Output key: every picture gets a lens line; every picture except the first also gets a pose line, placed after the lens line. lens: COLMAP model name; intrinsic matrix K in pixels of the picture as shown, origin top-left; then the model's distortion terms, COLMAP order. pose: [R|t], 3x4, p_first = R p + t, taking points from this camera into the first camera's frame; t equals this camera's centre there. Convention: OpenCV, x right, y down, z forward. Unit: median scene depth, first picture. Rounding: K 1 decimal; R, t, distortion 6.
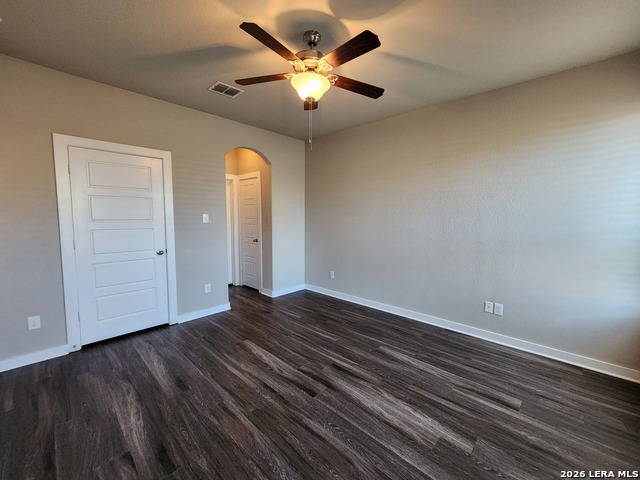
lens RADIAL K [[260.9, 0, 324.6], [0, 260.9, 239.3], [0, 0, 1]] dist [0.003227, -0.001778]
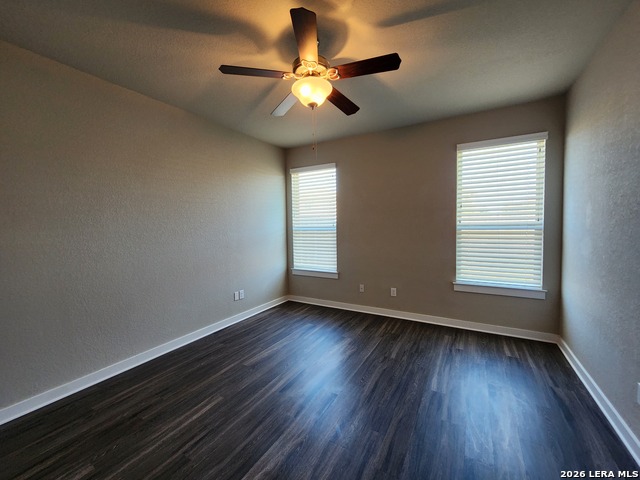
lens RADIAL K [[260.9, 0, 324.2], [0, 260.9, 237.0], [0, 0, 1]] dist [0.003227, -0.001778]
pose [[-0.233181, -0.050155, 0.971139, -0.687216], [0.104509, 0.991592, 0.076305, -0.079428], [-0.966801, 0.119285, -0.225979, 0.812136]]
